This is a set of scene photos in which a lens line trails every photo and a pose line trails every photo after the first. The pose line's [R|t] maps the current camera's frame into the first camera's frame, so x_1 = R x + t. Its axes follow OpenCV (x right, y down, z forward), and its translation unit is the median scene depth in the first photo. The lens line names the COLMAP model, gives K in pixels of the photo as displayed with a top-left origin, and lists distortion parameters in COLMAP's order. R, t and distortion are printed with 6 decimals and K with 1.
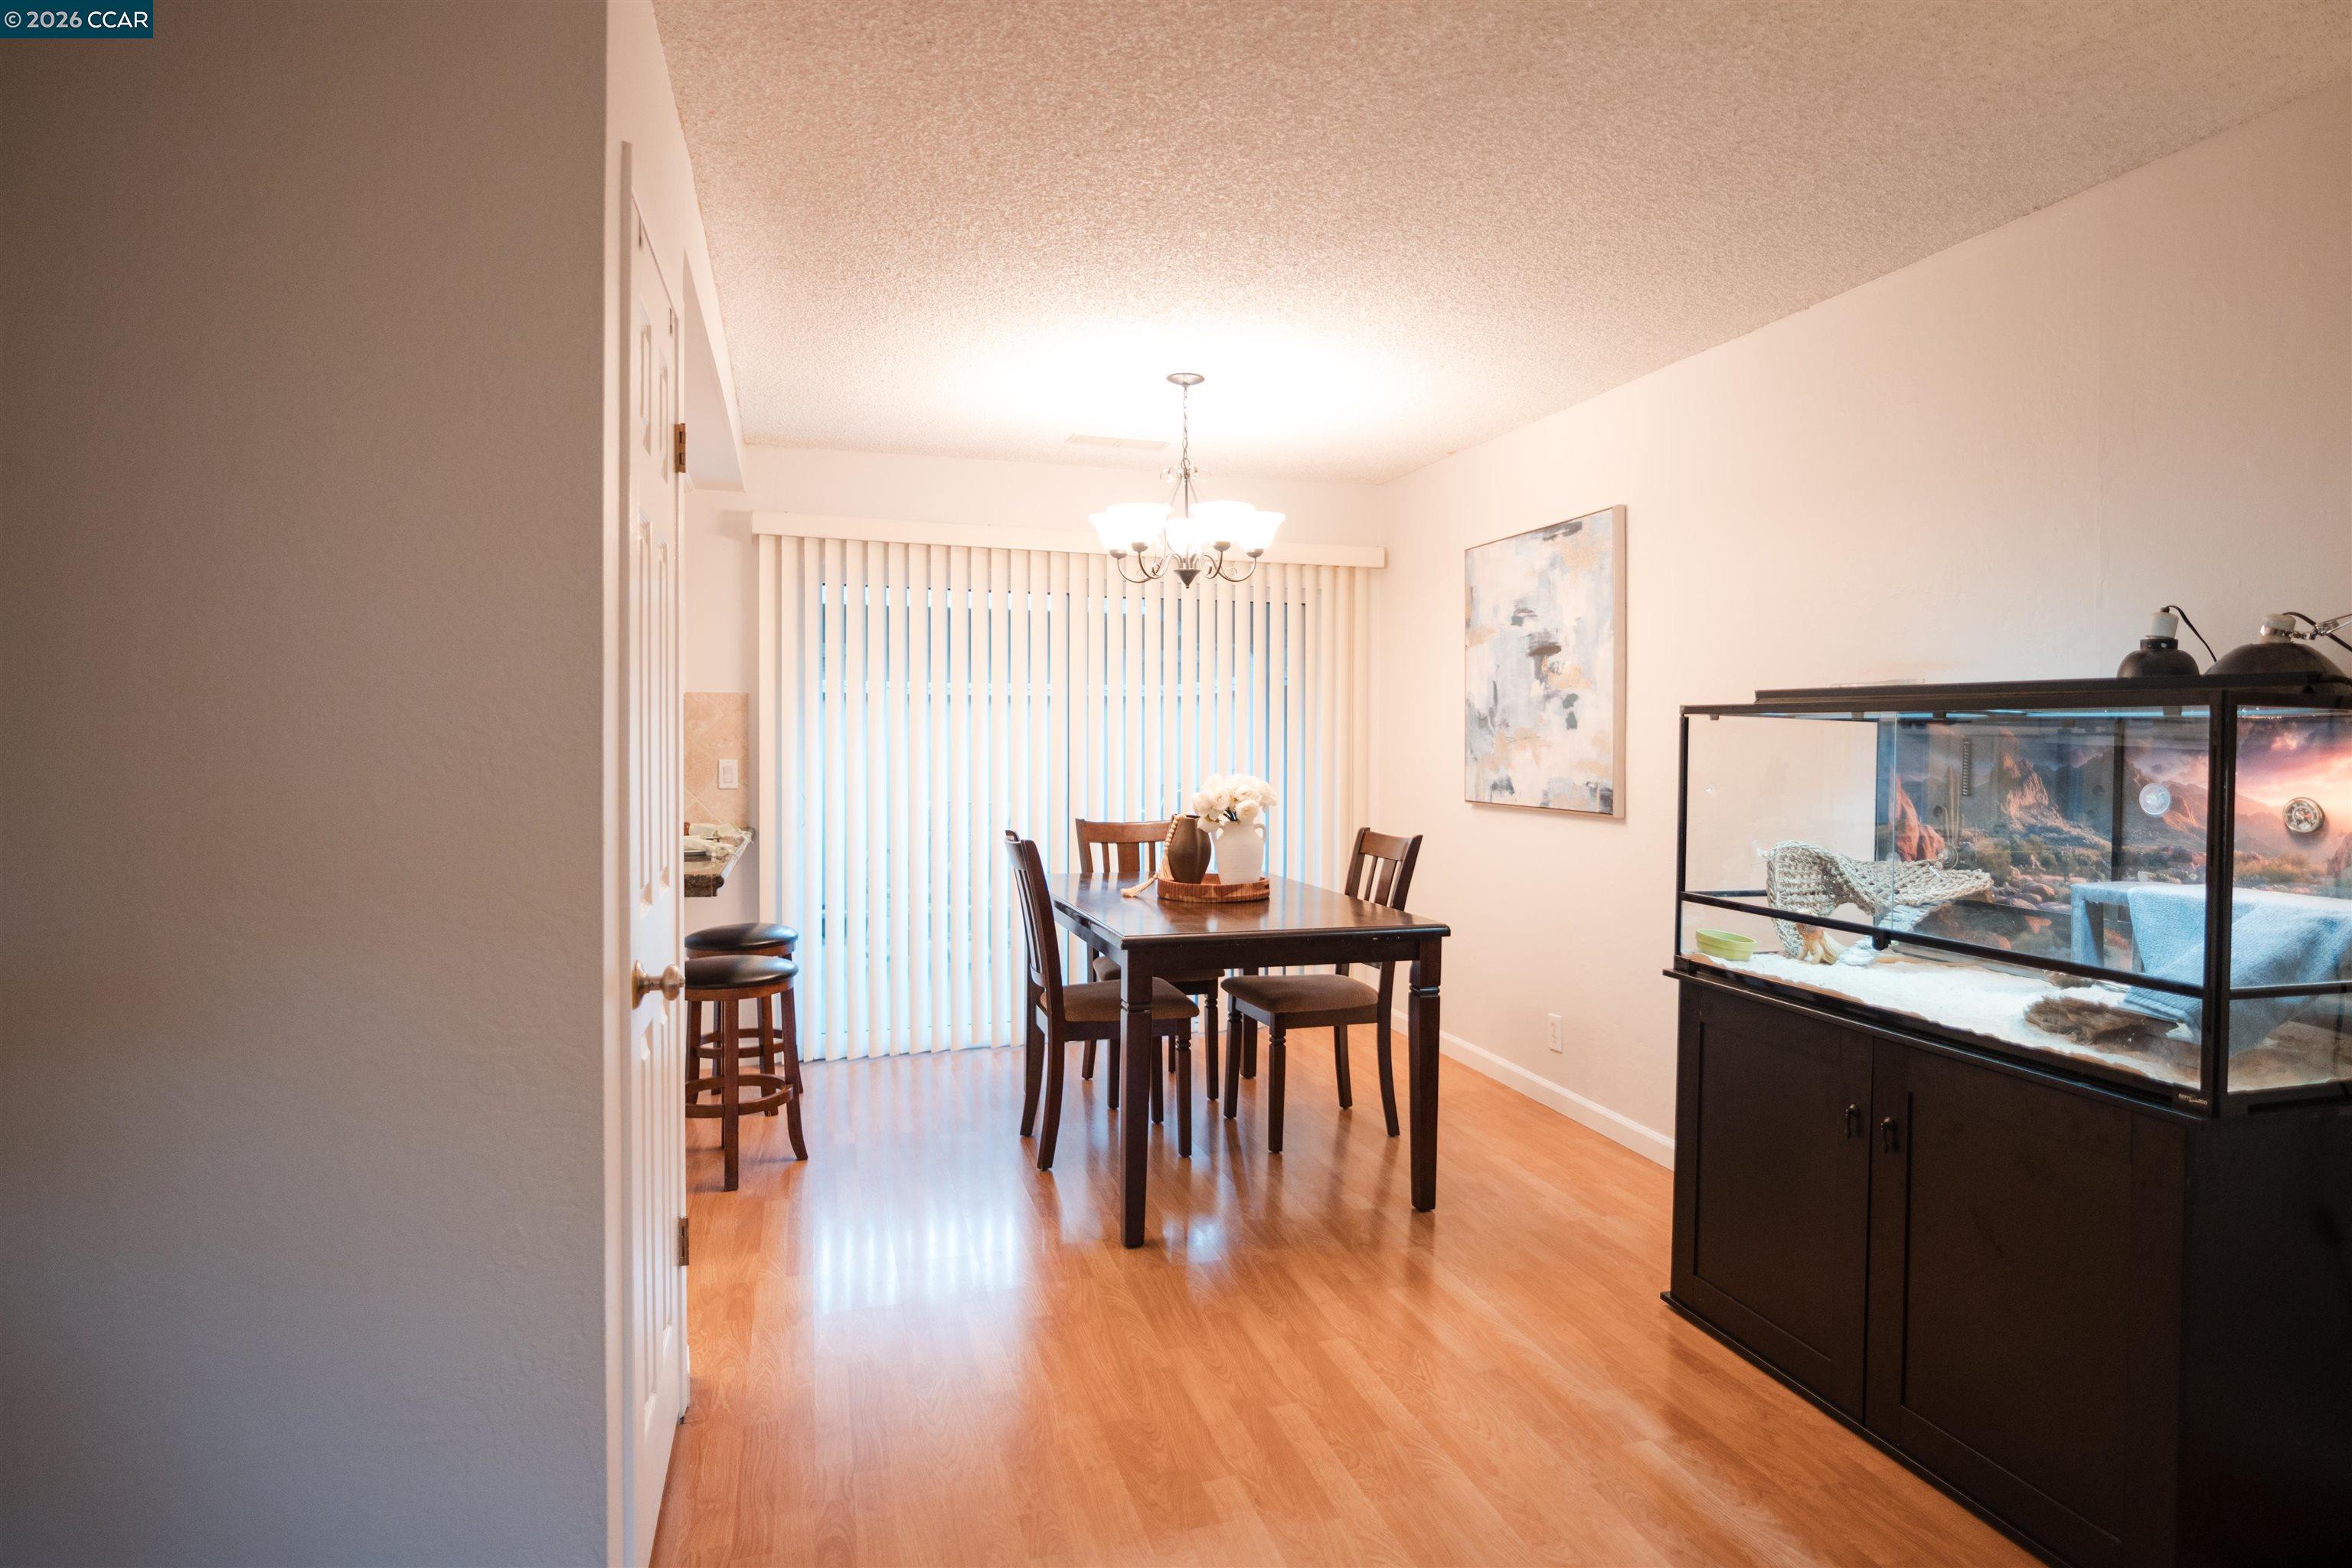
lens RADIAL K [[1237.3, 0, 1175.3], [0, 1237.3, 776.1], [0, 0, 1]] dist [0.001106, 0.000276]
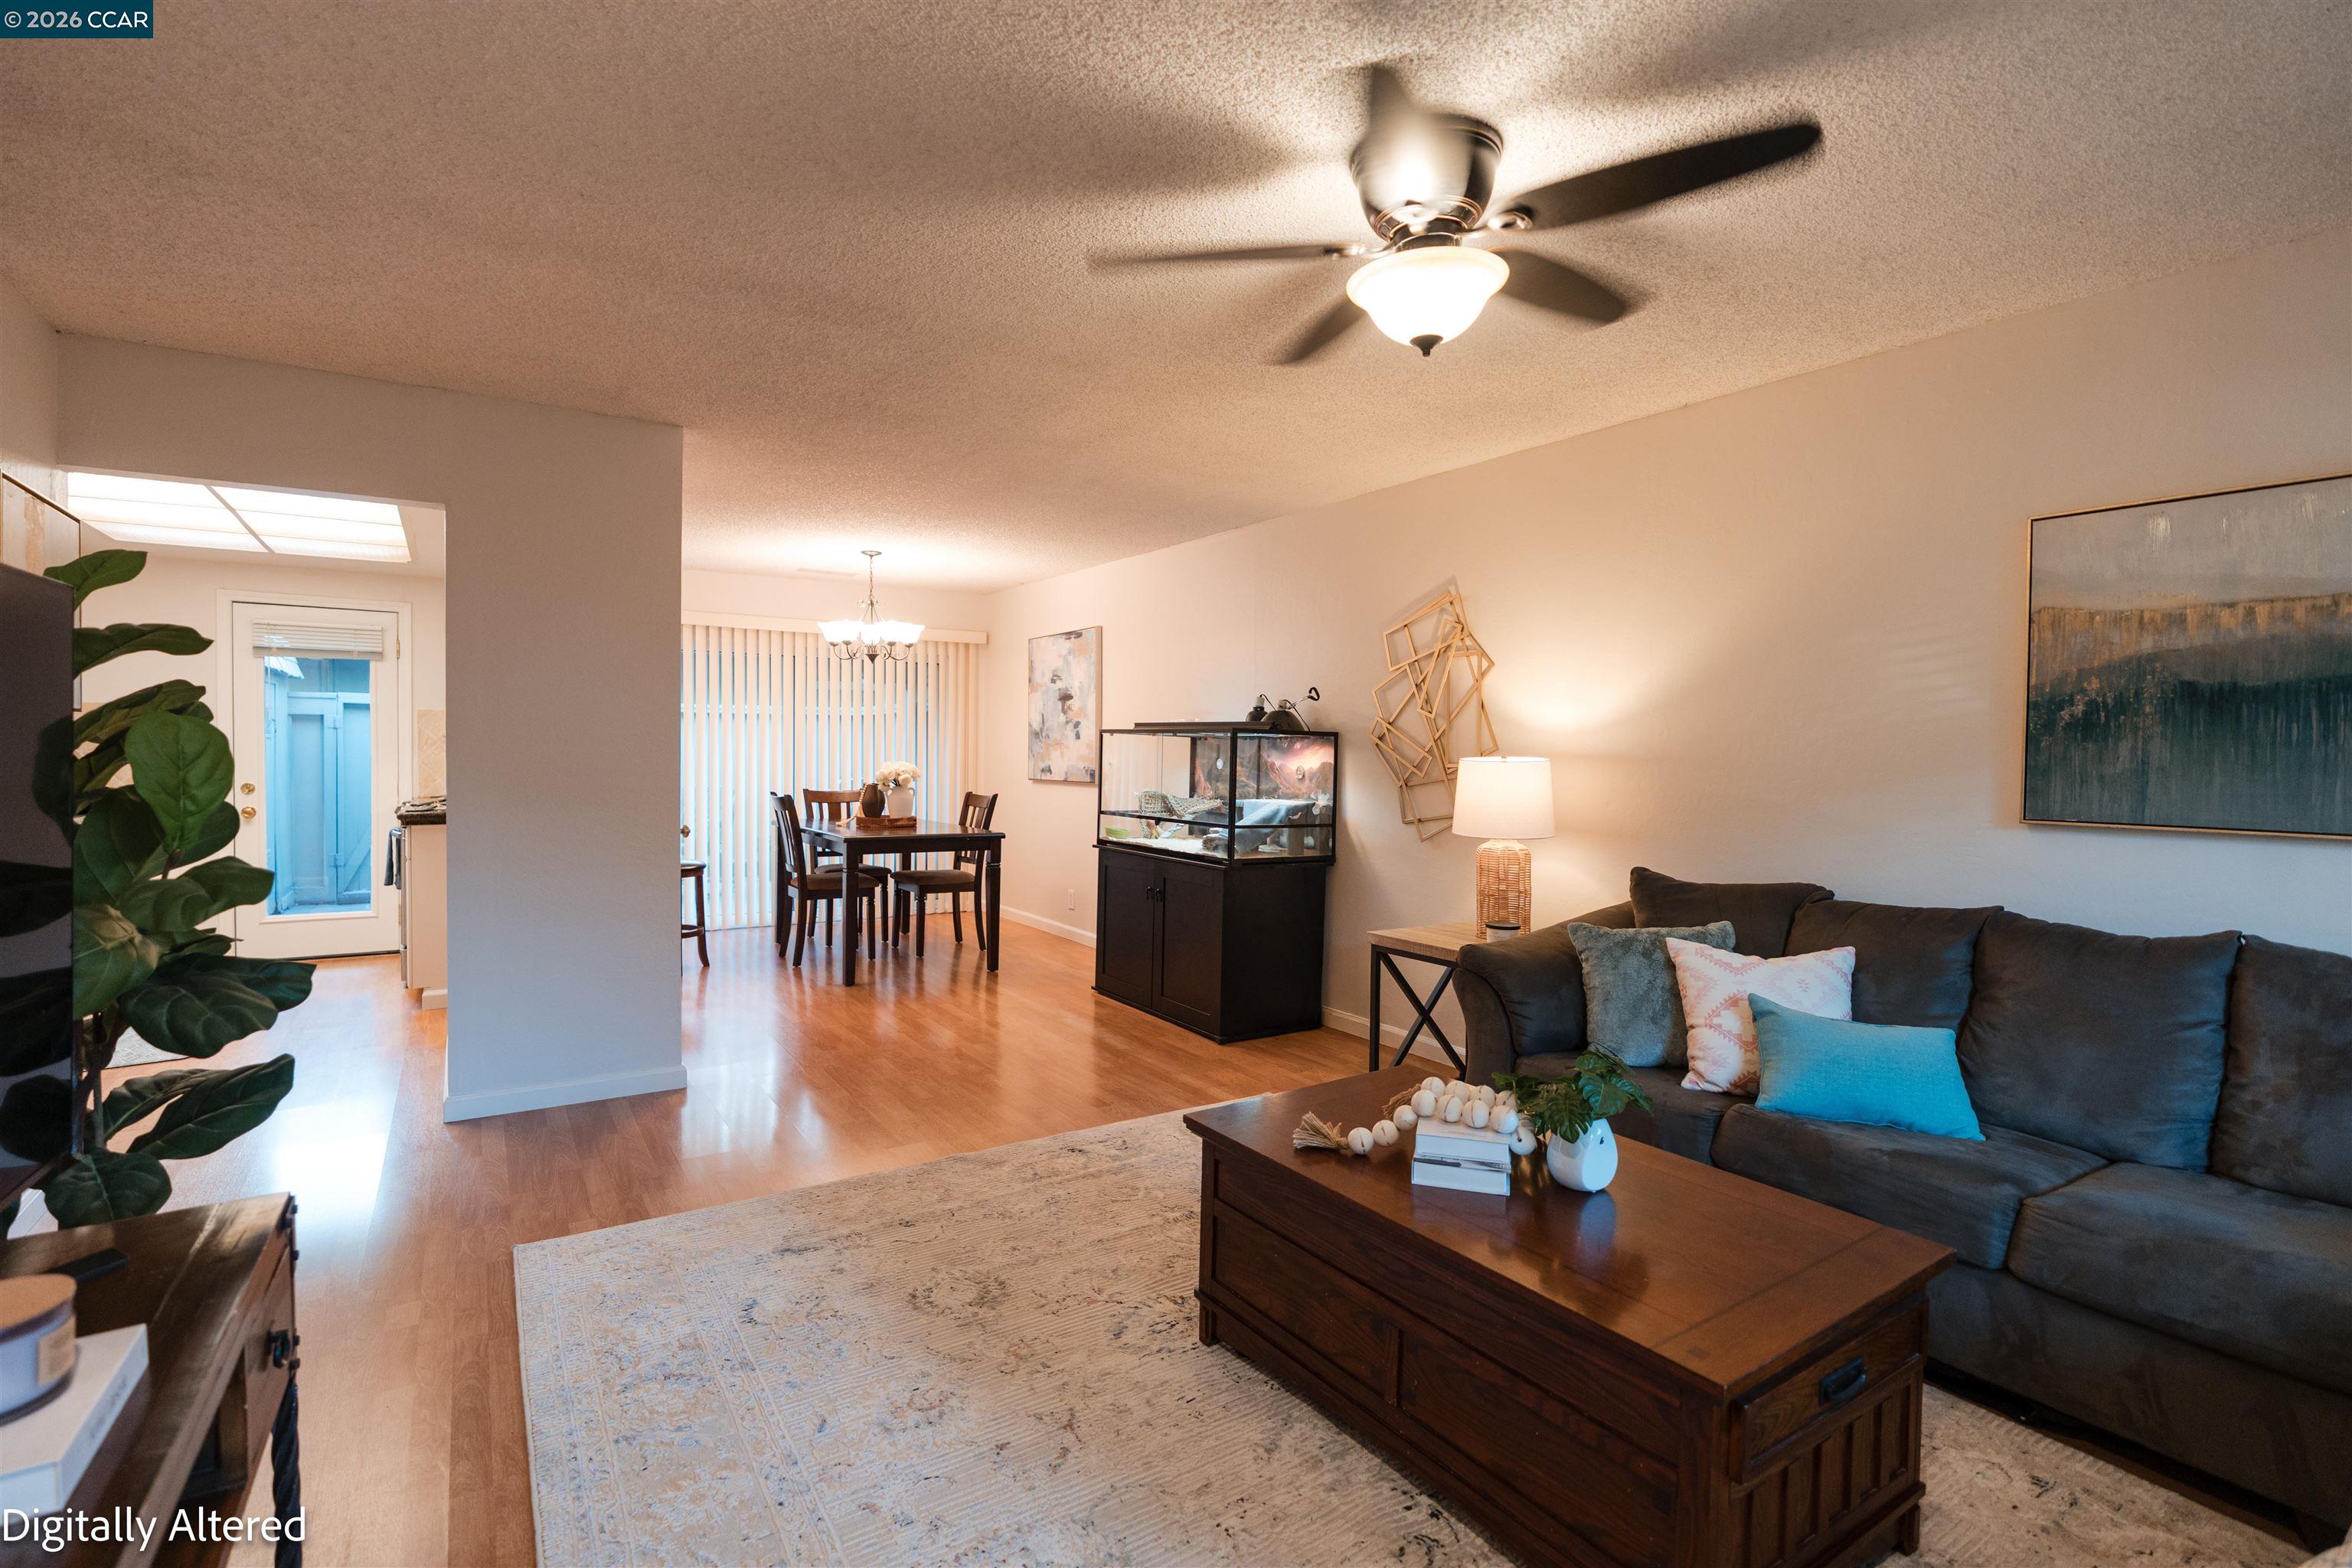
lens RADIAL K [[1081.6, 0, 1167.0], [0, 1081.6, 779.3], [0, 0, 1]] dist [-0.000115, 0.000458]
pose [[0.955241, -0.000824, 0.295826, -0.048144], [0.001378, 0.999998, -0.001665, 0.029152], [-0.295824, 0.001999, 0.955240, -0.699804]]
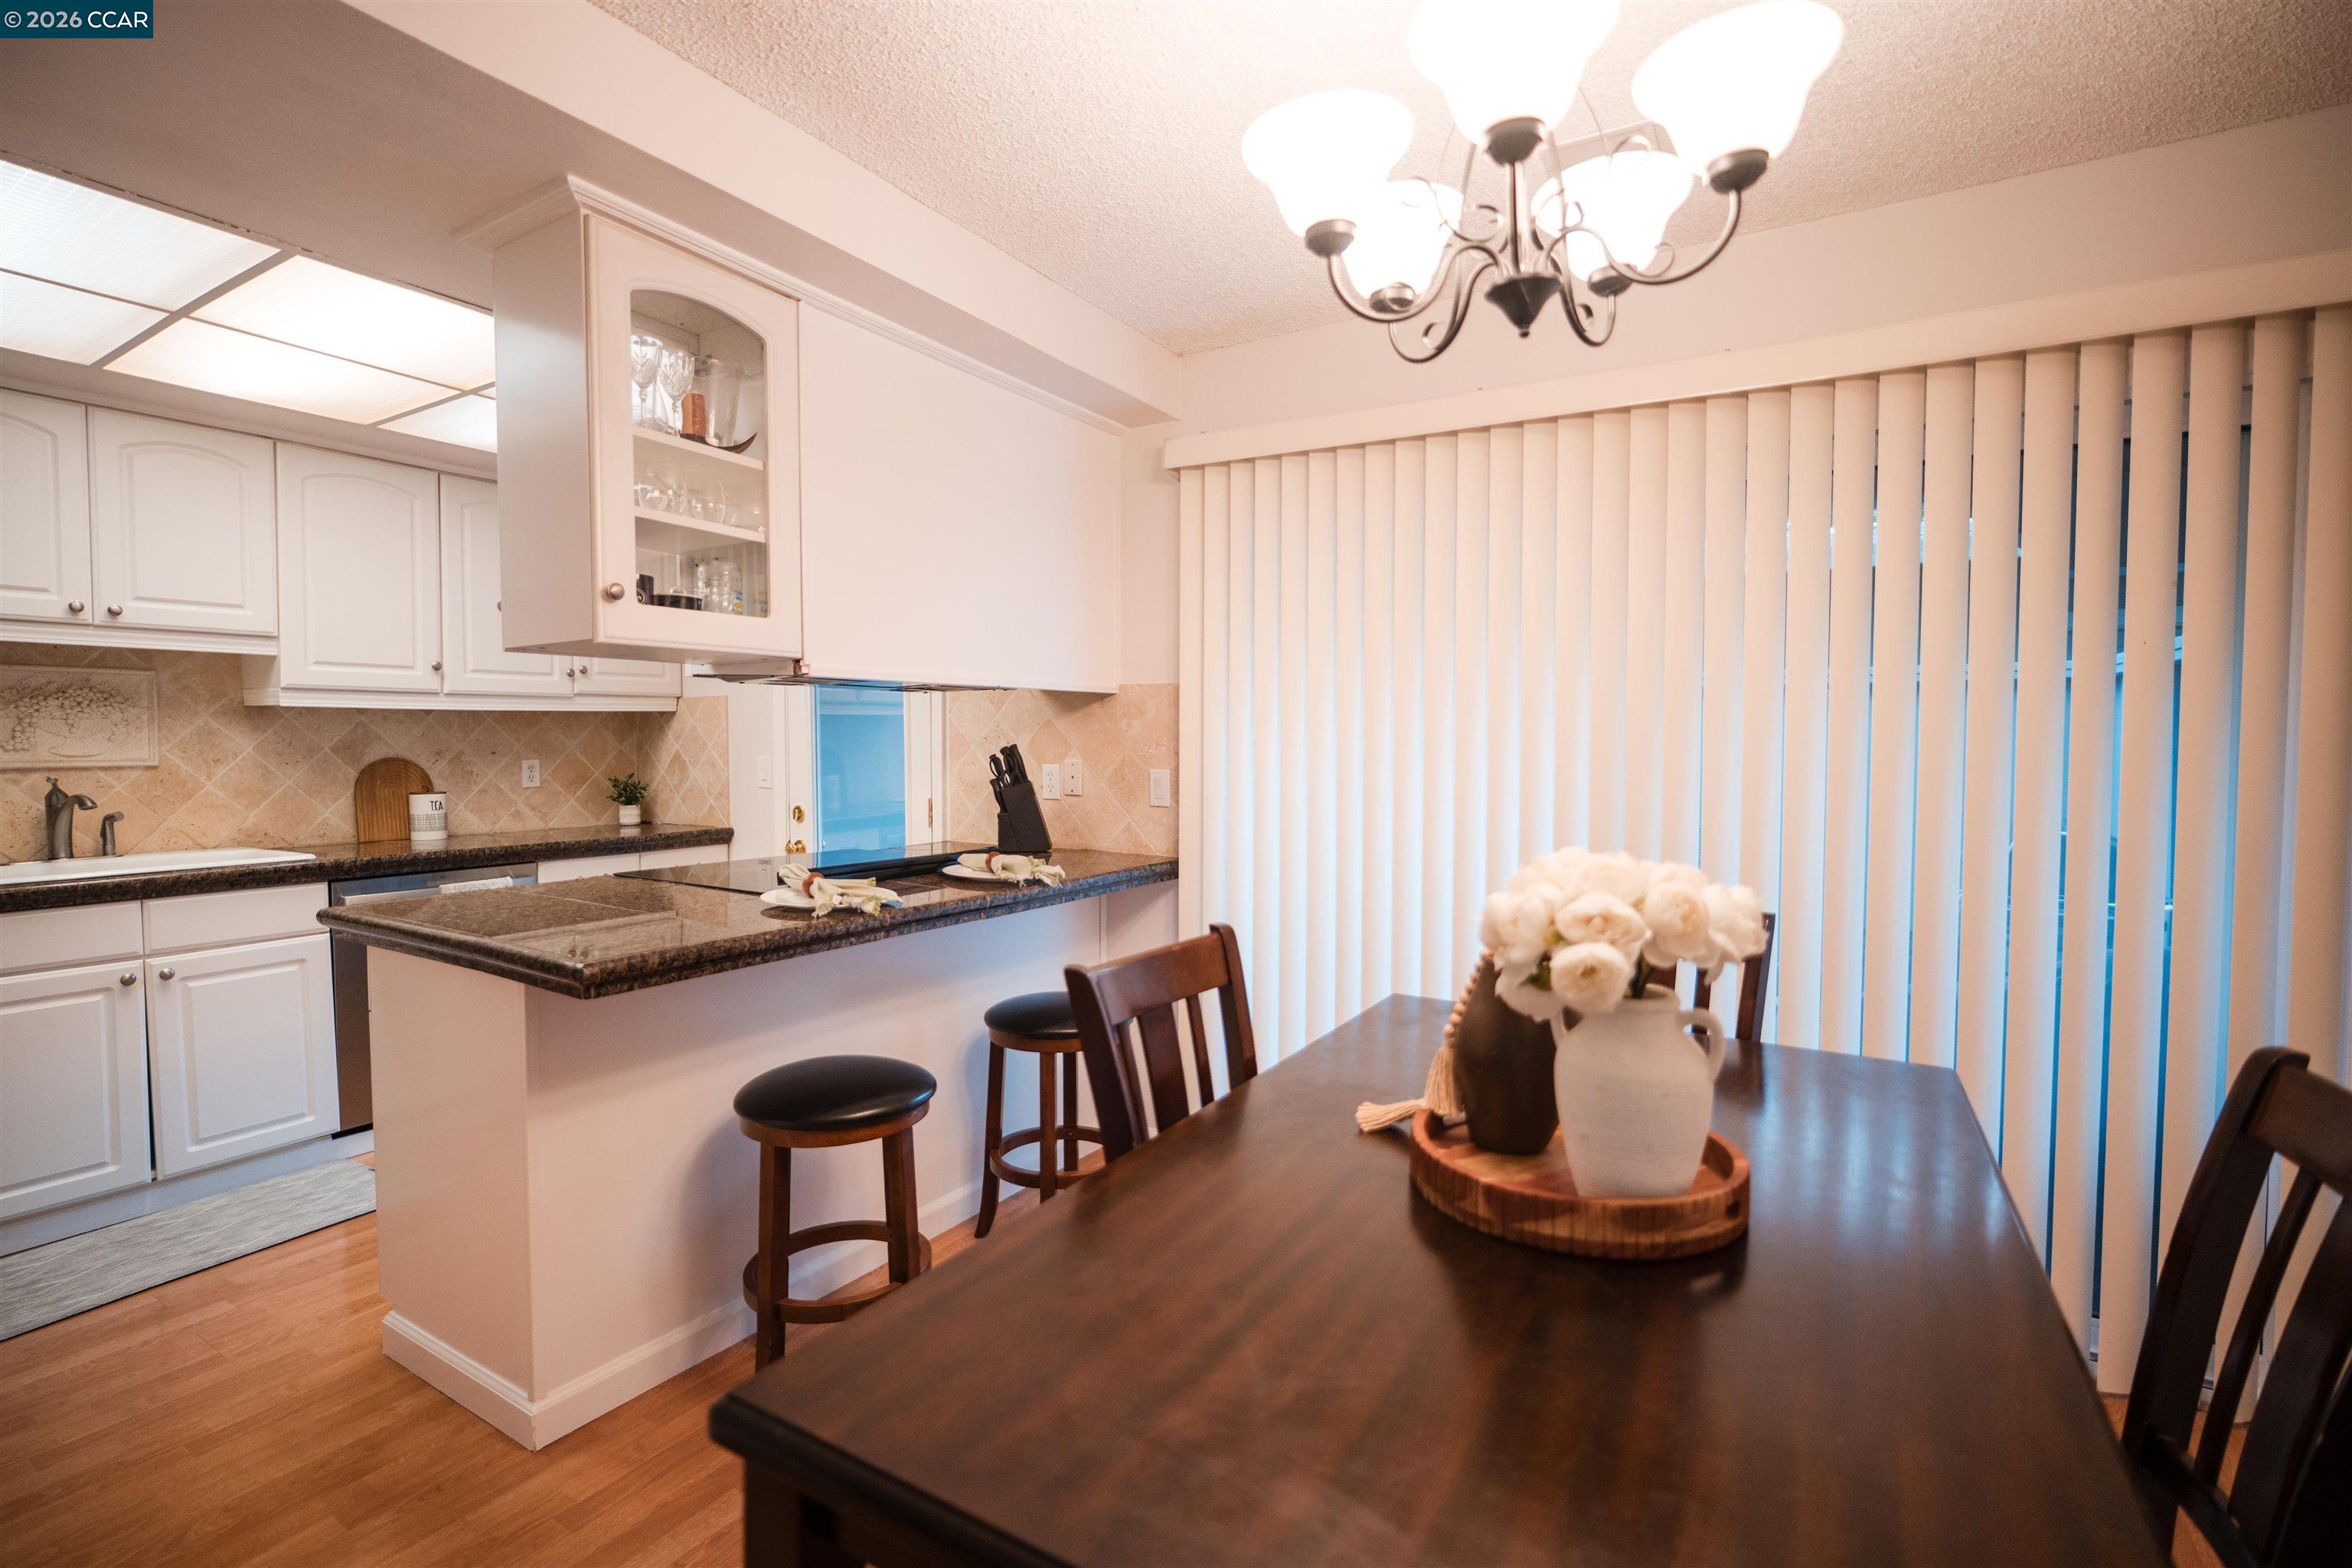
lens RADIAL K [[1081.6, 0, 1167.0], [0, 1081.6, 779.3], [0, 0, 1]] dist [-0.000115, 0.000458]
pose [[0.676224, 0.022491, -0.736353, 0.161554], [-0.016046, 0.999746, 0.015801, -0.020868], [0.736522, 0.001131, 0.676413, 0.640487]]
